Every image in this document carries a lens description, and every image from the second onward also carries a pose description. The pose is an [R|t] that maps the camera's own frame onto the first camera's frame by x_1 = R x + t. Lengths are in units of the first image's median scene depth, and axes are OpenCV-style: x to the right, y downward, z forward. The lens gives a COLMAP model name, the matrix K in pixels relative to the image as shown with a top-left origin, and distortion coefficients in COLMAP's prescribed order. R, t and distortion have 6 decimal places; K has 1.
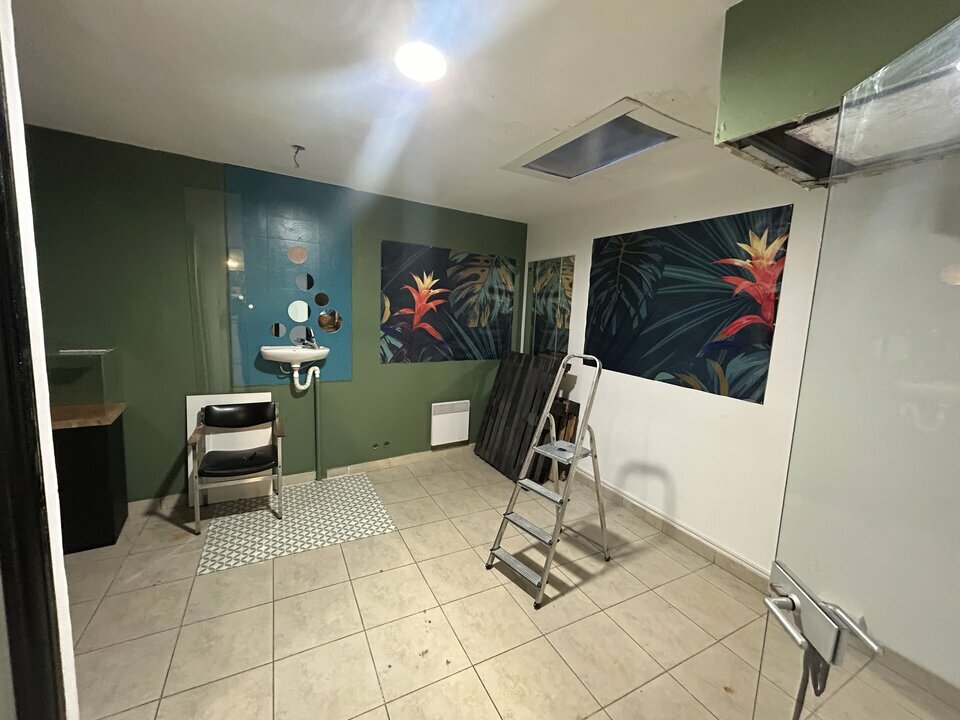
lens RADIAL K [[388.3, 0, 480.8], [0, 388.3, 358.4], [0, 0, 1]] dist [-0.003070, -0.000176]
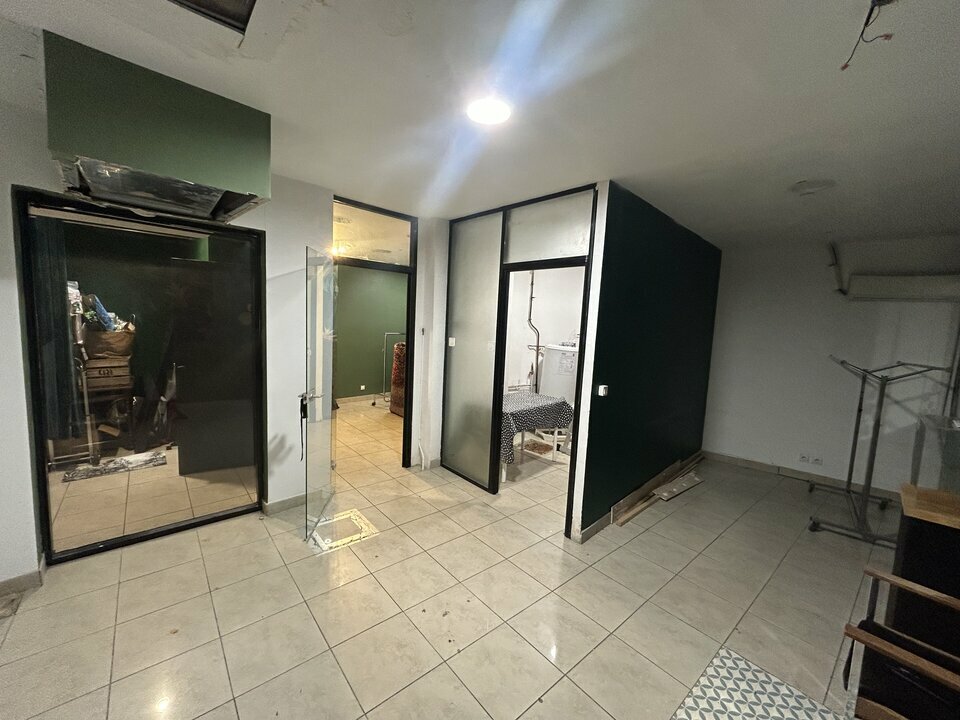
lens RADIAL K [[388.3, 0, 481.2], [0, 388.3, 358.1], [0, 0, 1]] dist [-0.003070, -0.000176]
pose [[-0.971820, -0.061003, -0.227693, 0.058842], [-0.110967, 0.970604, 0.213577, -0.239828], [0.207971, 0.232825, -0.950021, 1.779530]]
